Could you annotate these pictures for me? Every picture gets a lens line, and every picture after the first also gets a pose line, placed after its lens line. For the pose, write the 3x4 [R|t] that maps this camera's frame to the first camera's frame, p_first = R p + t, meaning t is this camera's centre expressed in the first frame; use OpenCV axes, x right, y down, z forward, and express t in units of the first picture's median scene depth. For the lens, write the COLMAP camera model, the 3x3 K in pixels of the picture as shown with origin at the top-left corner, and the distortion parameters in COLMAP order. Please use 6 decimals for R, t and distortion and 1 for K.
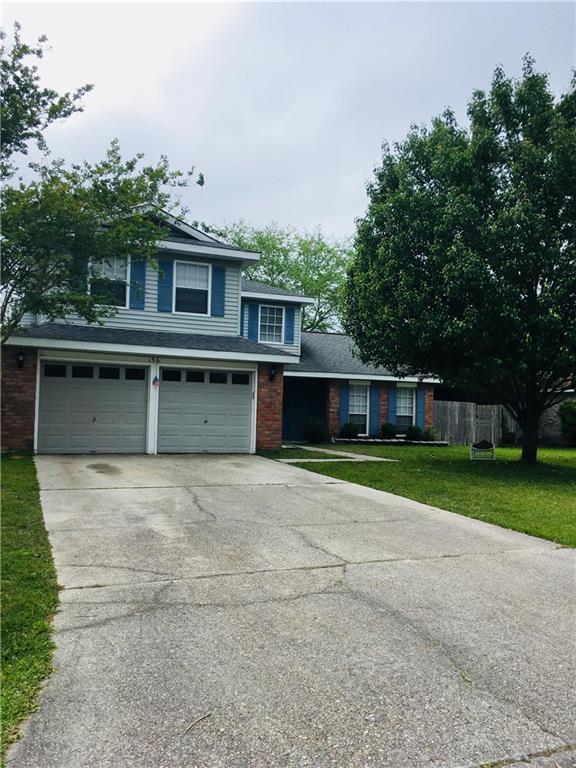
lens RADIAL K [[656.2, 0, 284.1], [0, 656.2, 383.0], [0, 0, 1]] dist [0.097652, -0.109488]
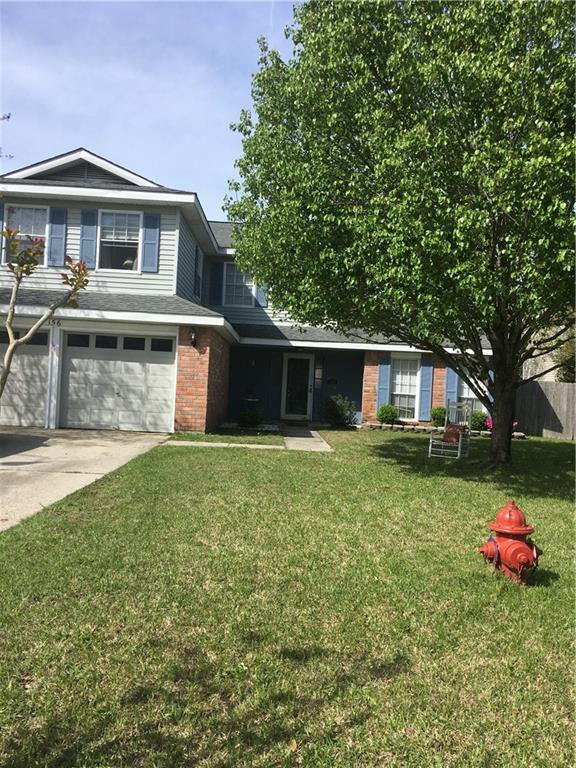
lens RADIAL K [[656.2, 0, 284.1], [0, 656.2, 383.0], [0, 0, 1]] dist [0.097652, -0.109488]
pose [[0.922926, 0.021108, -0.384399, 0.399464], [-0.010640, 0.999513, 0.029338, 0.015631], [0.384831, -0.022987, 0.922701, 0.268348]]
